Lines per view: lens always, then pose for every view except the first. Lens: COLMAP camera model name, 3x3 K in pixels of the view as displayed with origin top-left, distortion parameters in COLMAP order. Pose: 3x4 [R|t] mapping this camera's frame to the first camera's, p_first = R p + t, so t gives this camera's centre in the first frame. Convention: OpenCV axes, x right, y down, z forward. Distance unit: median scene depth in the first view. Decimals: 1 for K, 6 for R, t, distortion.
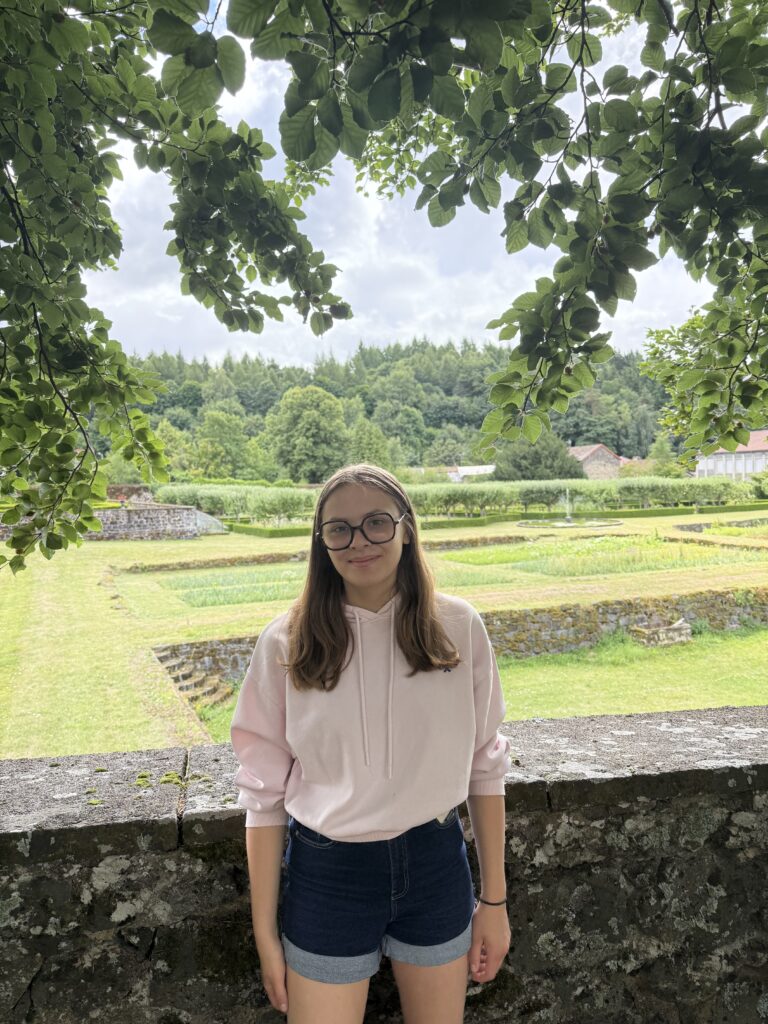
lens RADIAL K [[702.3, 0, 384.0], [0, 702.3, 512.0], [0, 0, 1]] dist [0.128220, -0.146519]
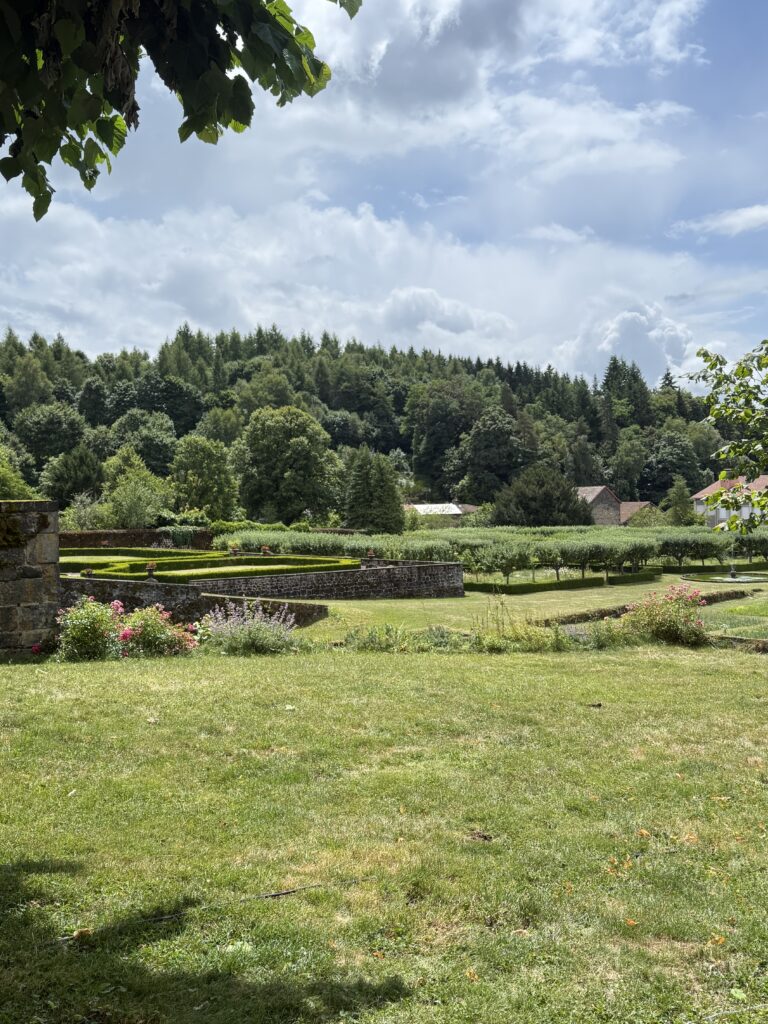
lens RADIAL K [[1001.2, 0, 384.0], [0, 1001.2, 512.0], [0, 0, 1]] dist [0.141871, -0.005791]
pose [[0.951468, 0.014060, 0.307426, -0.483021], [-0.001512, 0.999157, -0.041017, -0.011882], [-0.307743, 0.038562, 0.950688, -0.183392]]
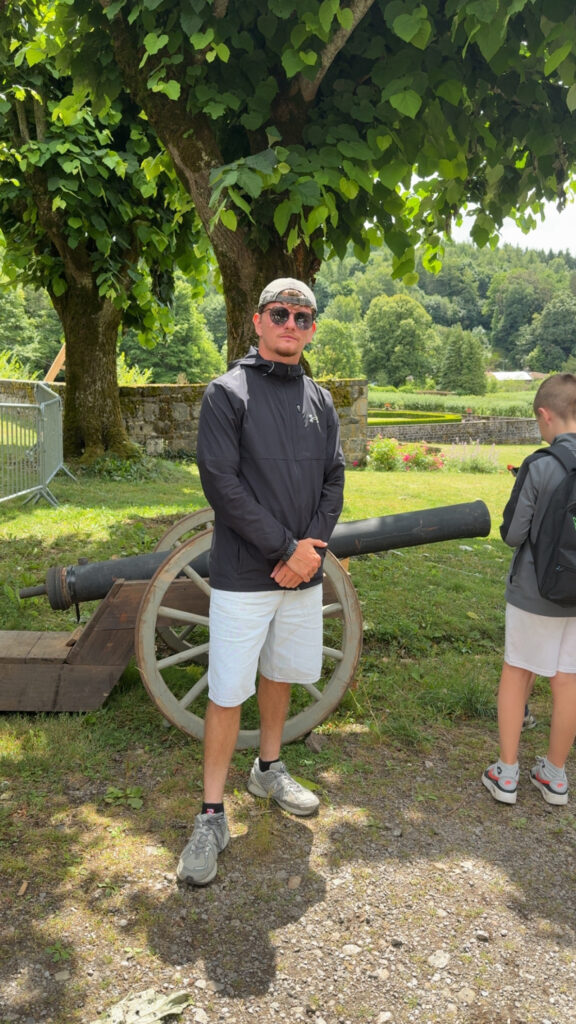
lens RADIAL K [[752.0, 0, 288.0], [0, 752.0, 512.0], [0, 0, 1]] dist [0.195600, -0.472037]
pose [[0.994791, 0.009985, 0.101450, -0.525433], [-0.024049, 0.990089, 0.138368, -0.012358], [-0.099063, -0.140087, 0.985171, -0.222738]]
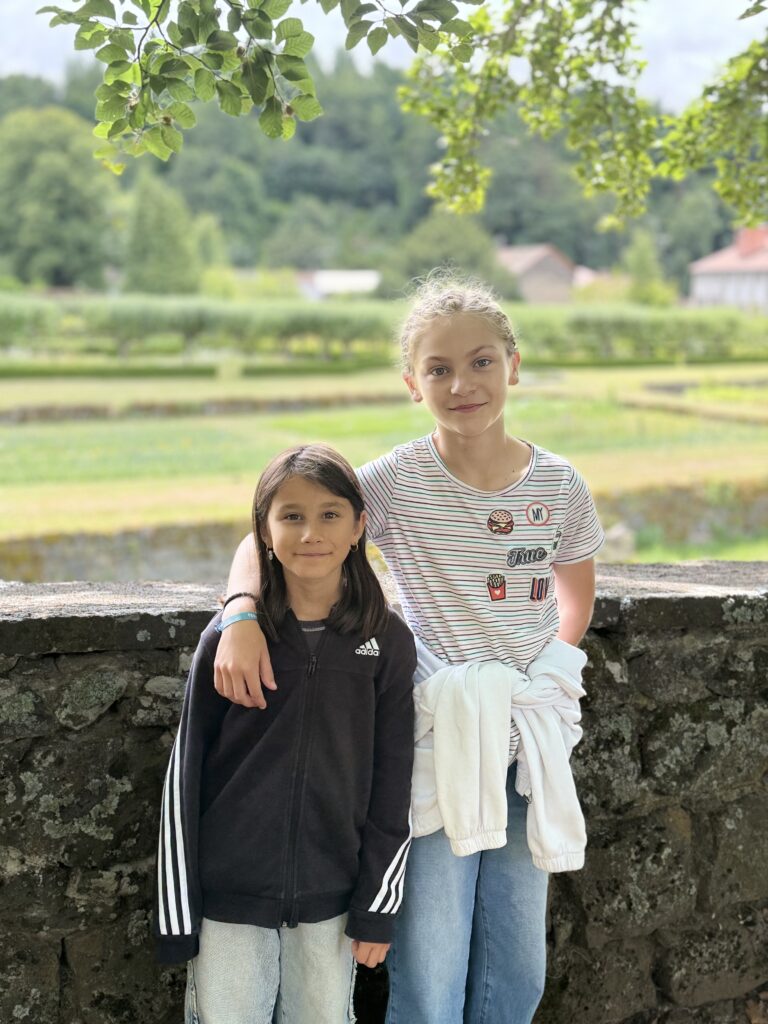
lens RADIAL K [[1179.7, 0, 389.7], [0, 1179.7, 510.5], [0, 0, 1]] dist [0.176302, -0.324484]
pose [[0.987616, 0.016378, 0.156035, 0.020235], [-0.036616, 0.991133, 0.127728, 0.003613], [-0.152559, -0.131859, 0.979458, -0.006193]]
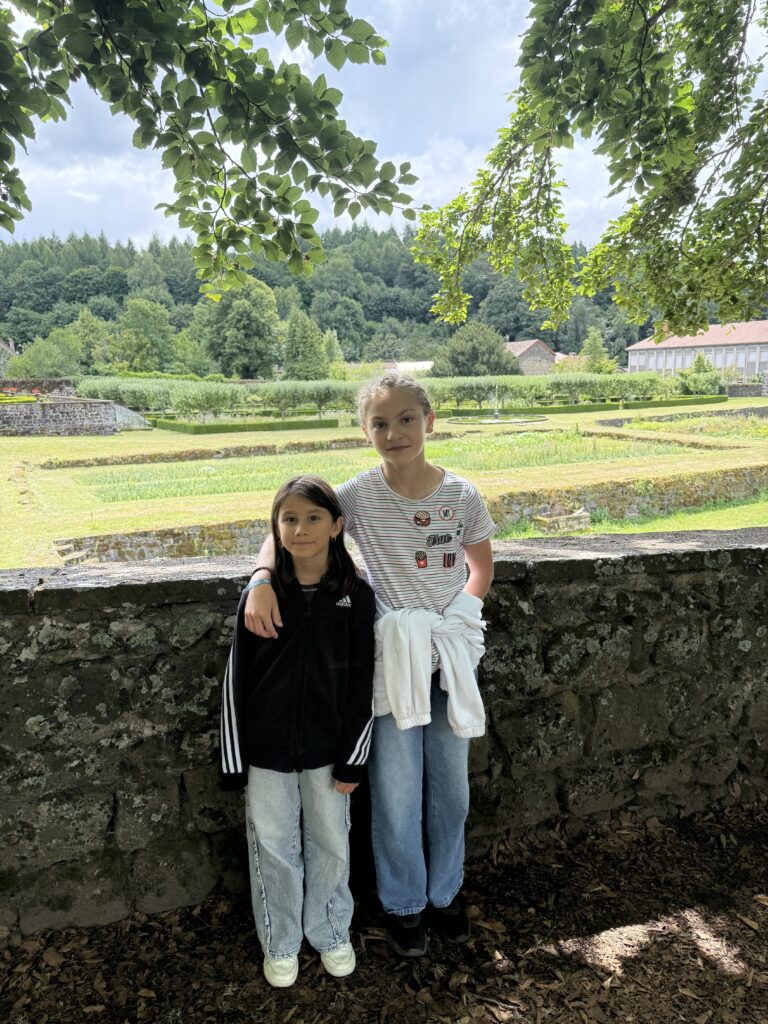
lens RADIAL K [[702.1, 0, 384.0], [0, 702.1, 512.0], [0, 0, 1]] dist [0.158984, -0.296941]
pose [[0.997550, -0.009442, 0.069317, 0.025094], [-0.000488, 0.989888, 0.141853, 0.003279], [-0.069956, -0.141539, 0.987458, -0.004781]]
